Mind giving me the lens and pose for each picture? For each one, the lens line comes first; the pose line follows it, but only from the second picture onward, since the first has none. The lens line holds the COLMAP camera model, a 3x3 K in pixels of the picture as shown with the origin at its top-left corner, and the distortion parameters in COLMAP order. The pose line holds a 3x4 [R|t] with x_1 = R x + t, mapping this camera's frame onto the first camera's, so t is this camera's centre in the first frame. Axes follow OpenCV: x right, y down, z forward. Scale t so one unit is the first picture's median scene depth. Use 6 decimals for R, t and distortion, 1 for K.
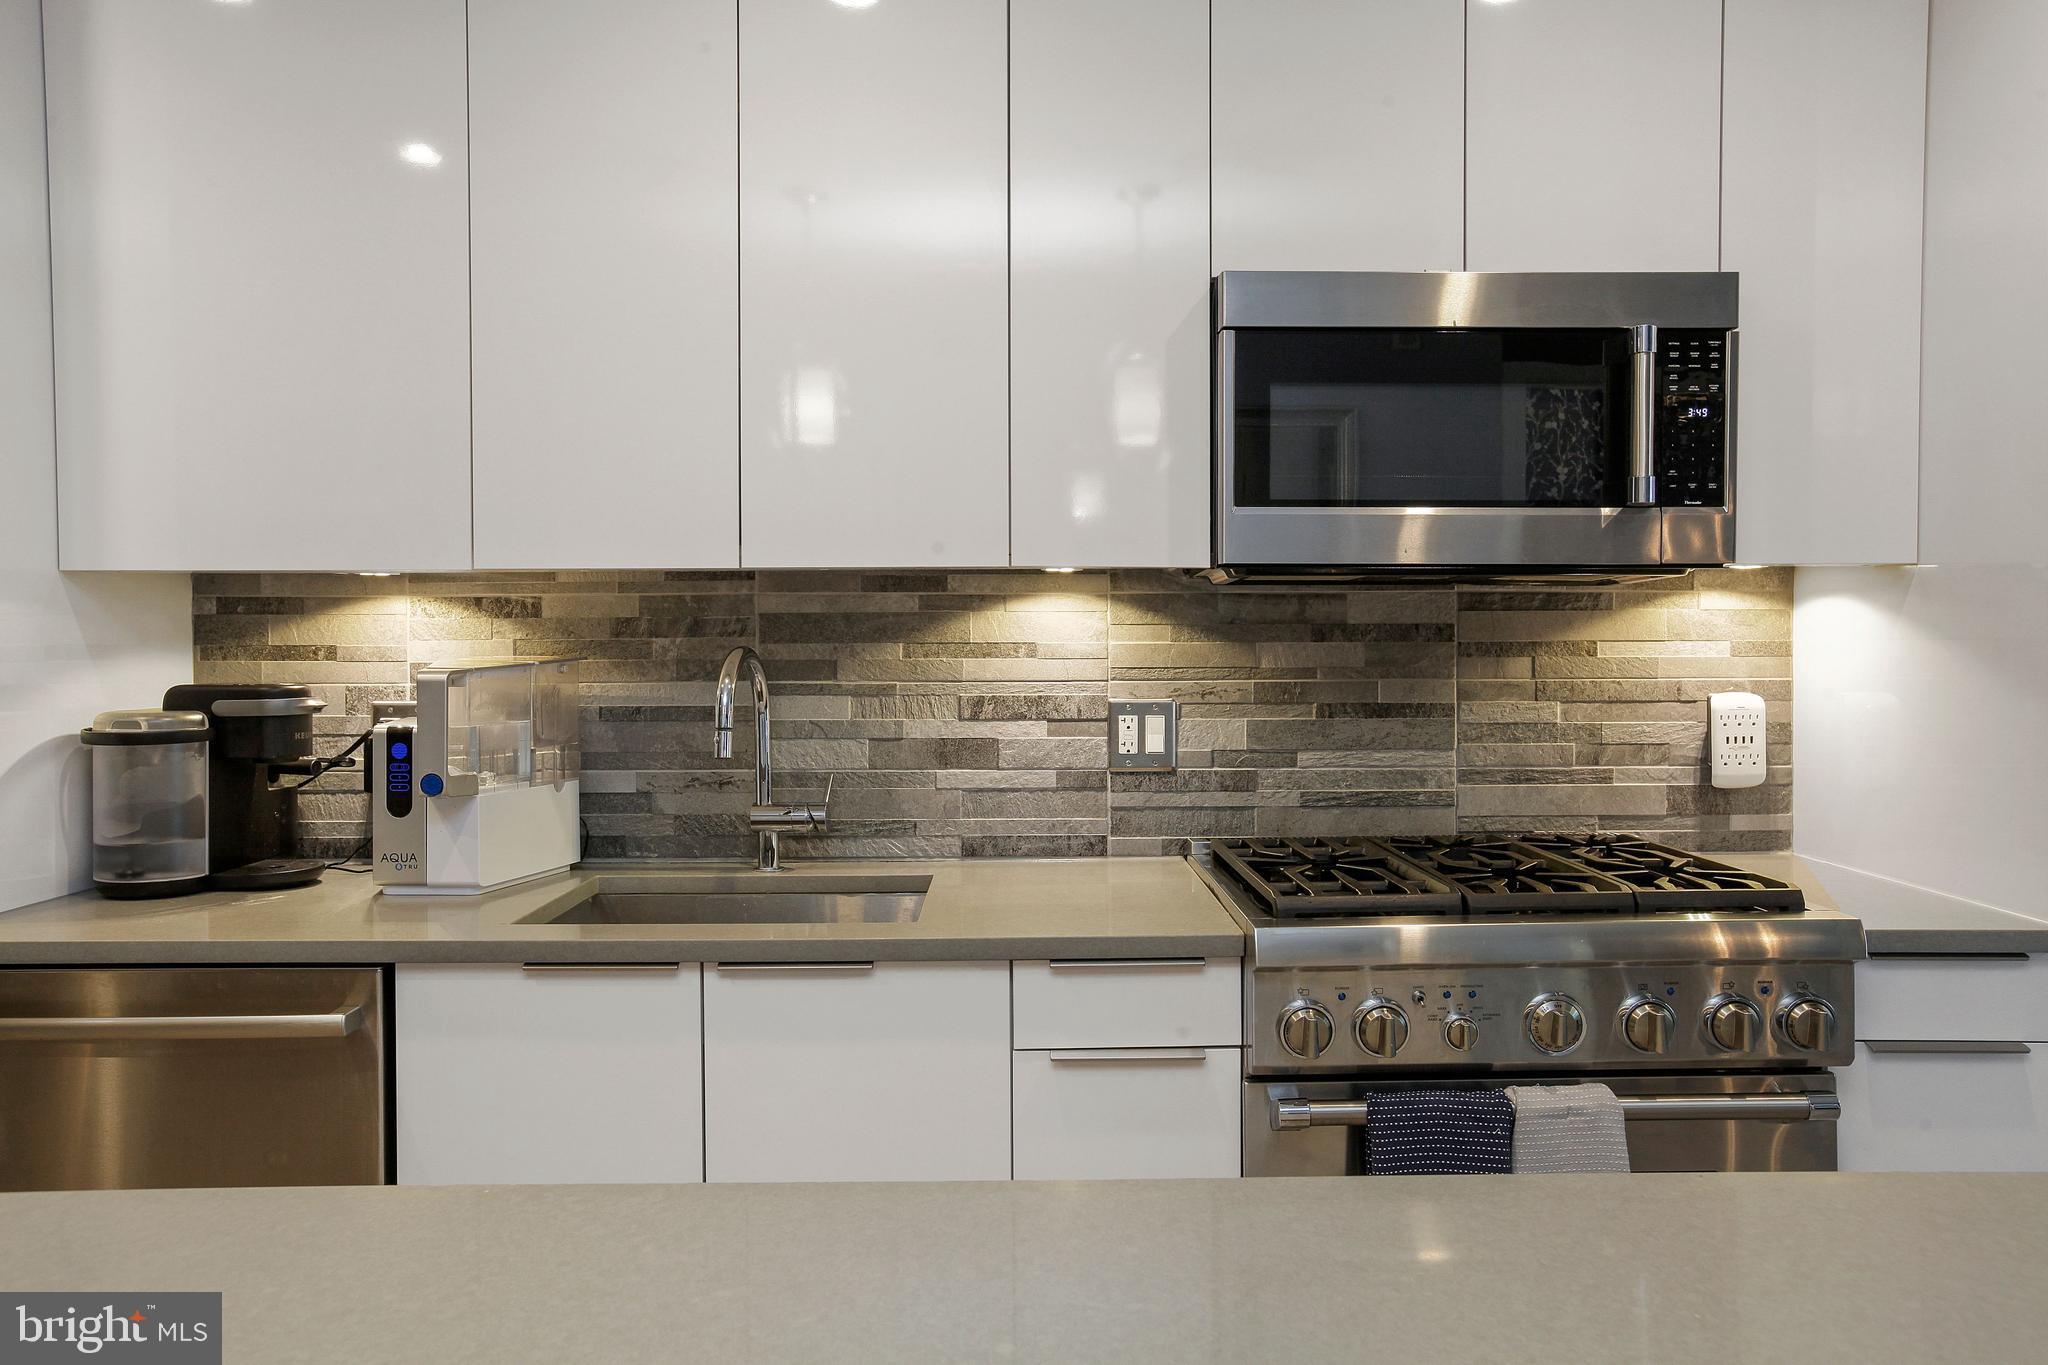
lens RADIAL K [[1442.4, 0, 1022.1], [0, 1442.4, 678.2], [0, 0, 1]] dist [-0.038080, 0.000952]
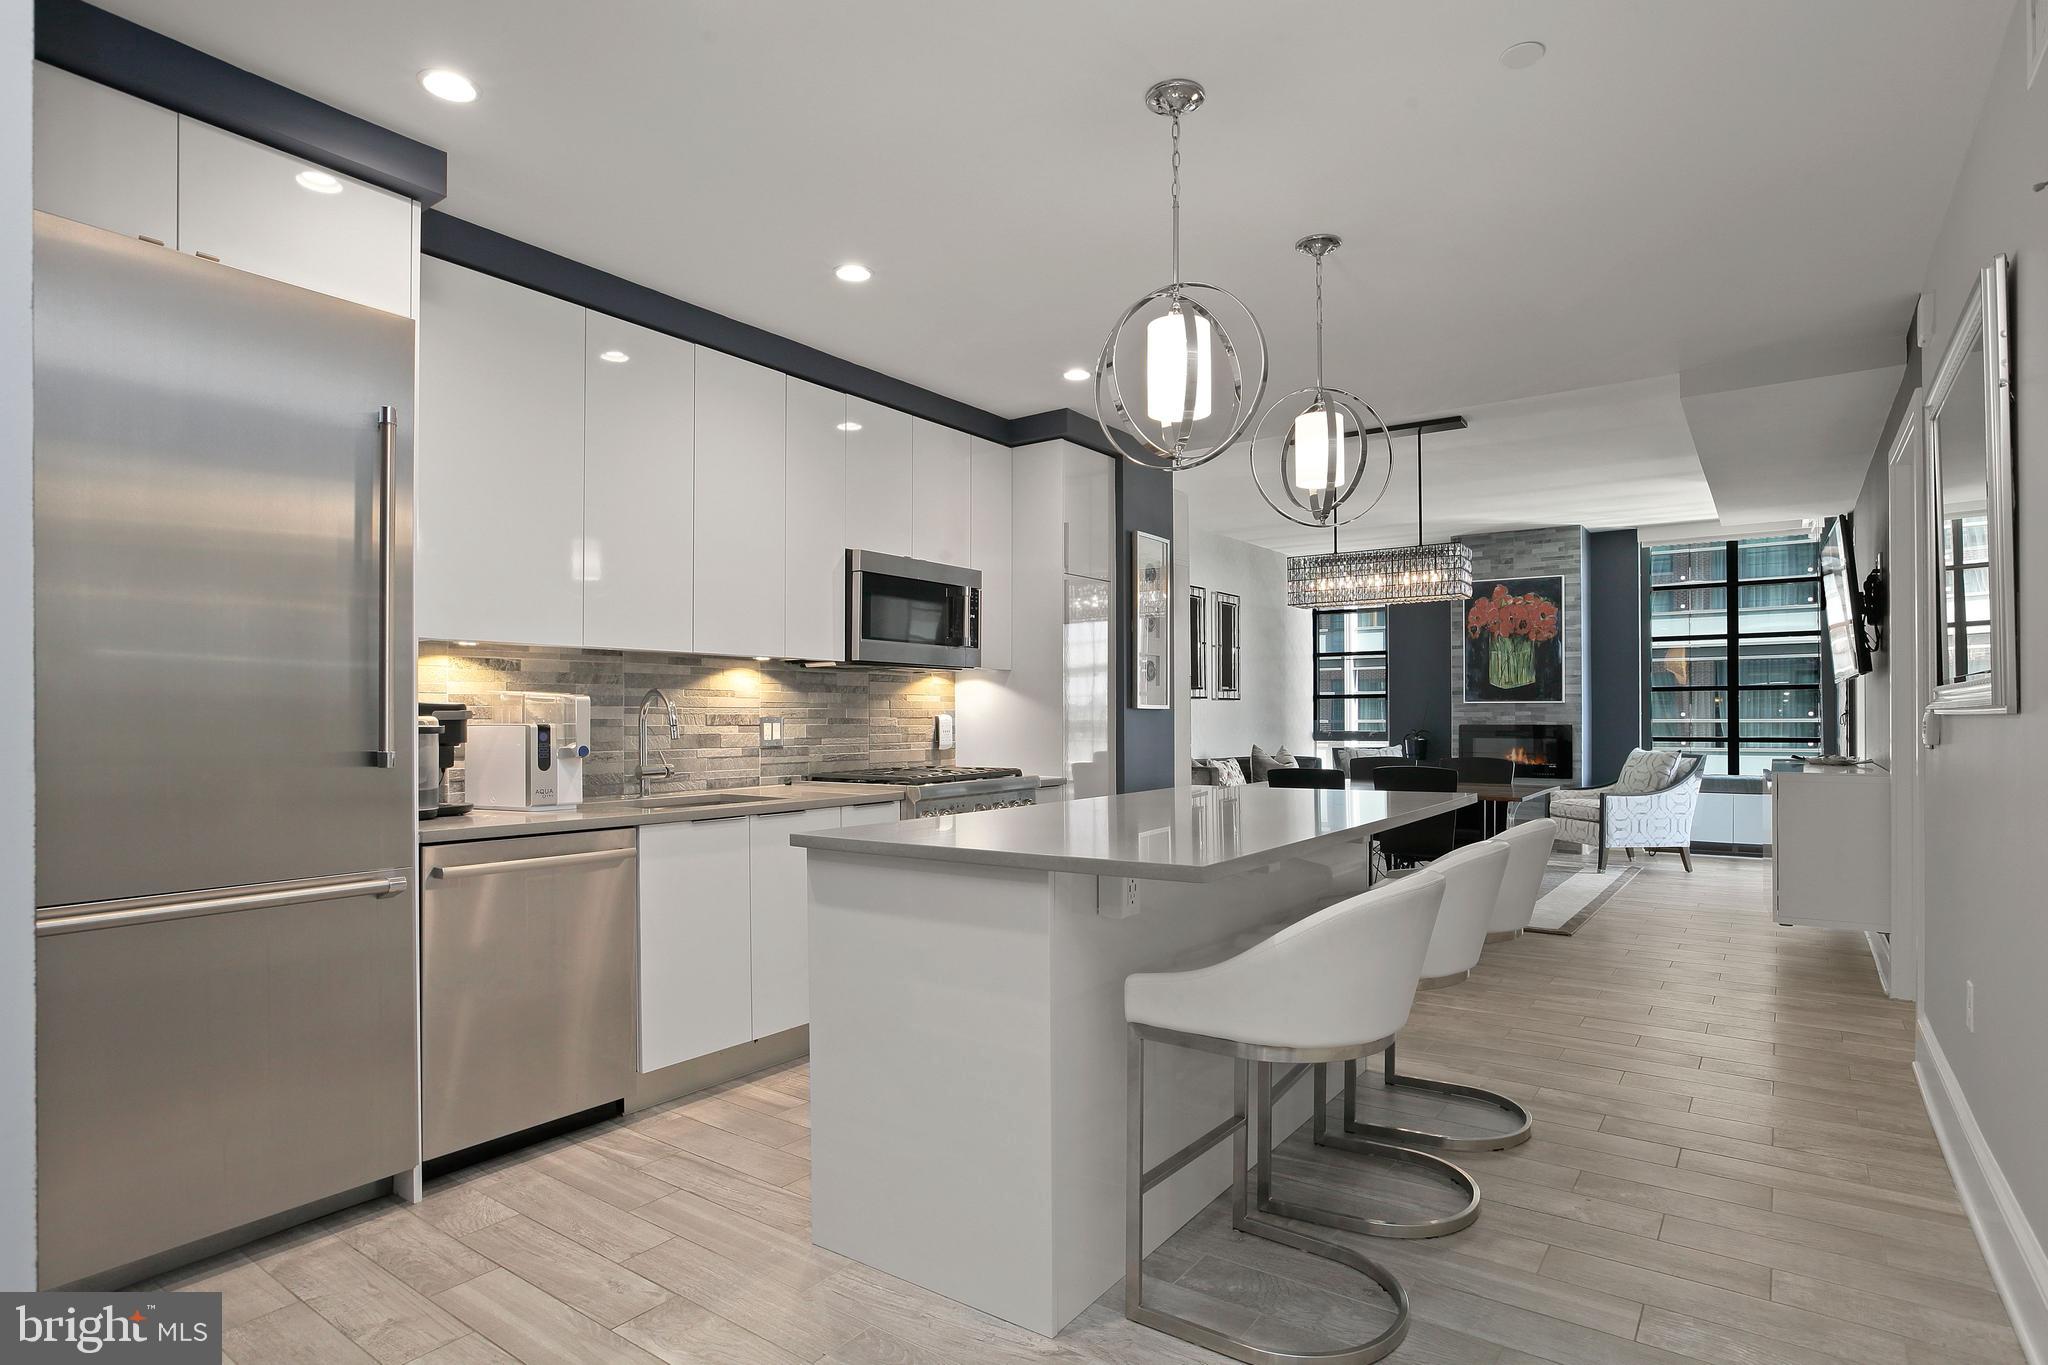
lens RADIAL K [[1084.9, 0, 1057.1], [0, 1084.9, 724.6], [0, 0, 1]] dist [-0.025186, 0.005825]
pose [[0.558911, -0.003273, 0.829221, -1.095814], [0.024218, 0.999630, -0.012378, 0.060347], [-0.828874, 0.027000, 0.558784, -0.342145]]
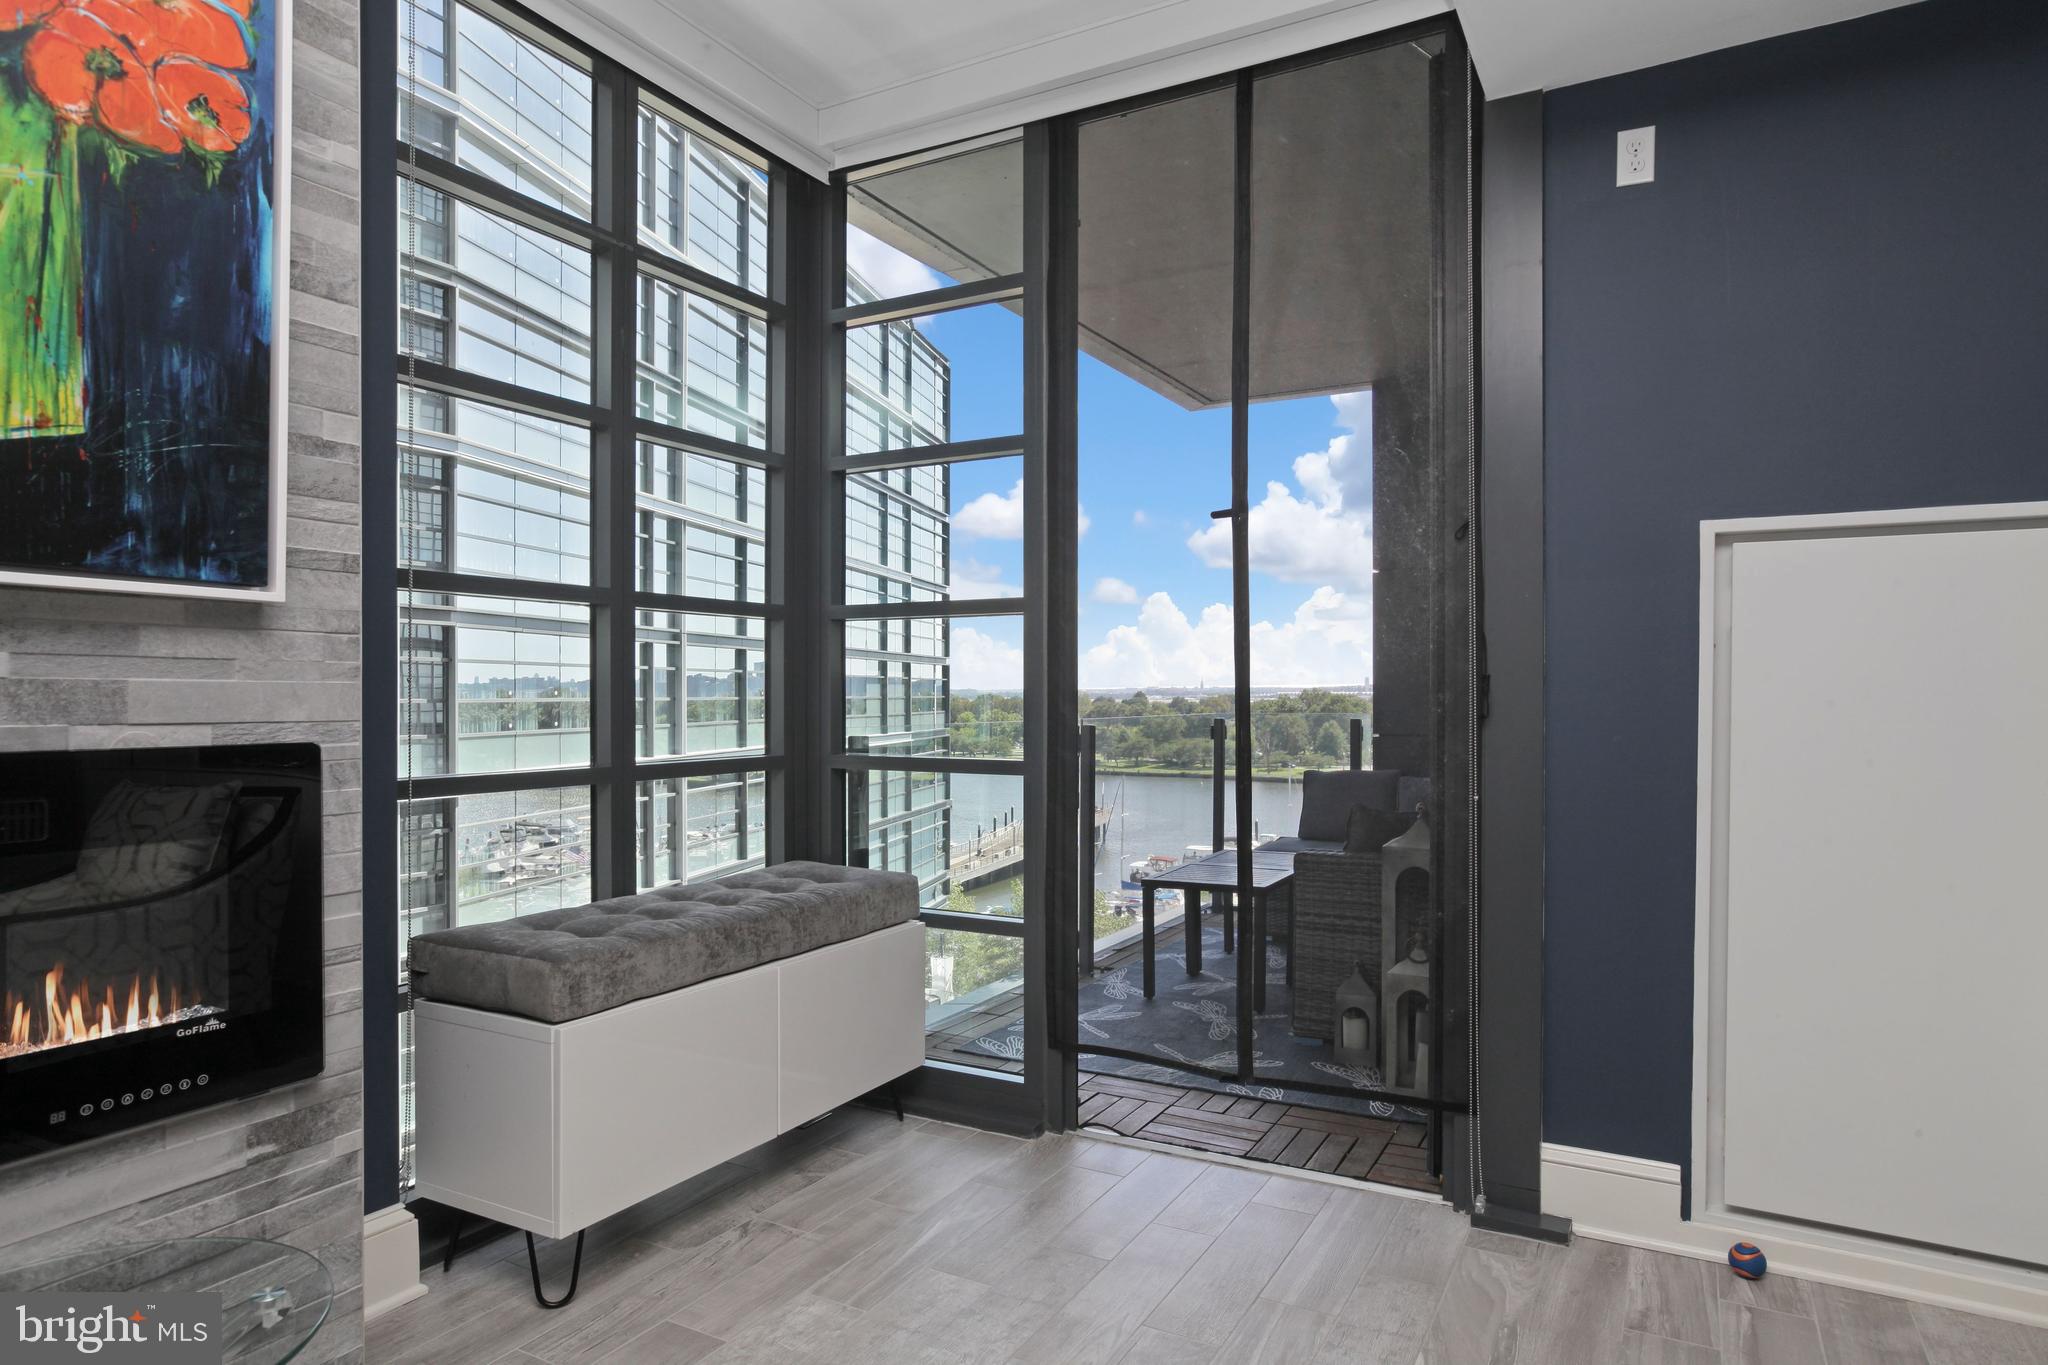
lens RADIAL K [[1208.8, 0, 1032.5], [0, 1208.8, 700.9], [0, 0, 1]] dist [-0.005834, 0.002206]
pose [[-0.879061, -0.000121, 0.476709, 2.309564], [0.014795, 0.999511, 0.027536, 0.020980], [-0.476480, 0.031259, -0.878630, 0.664550]]
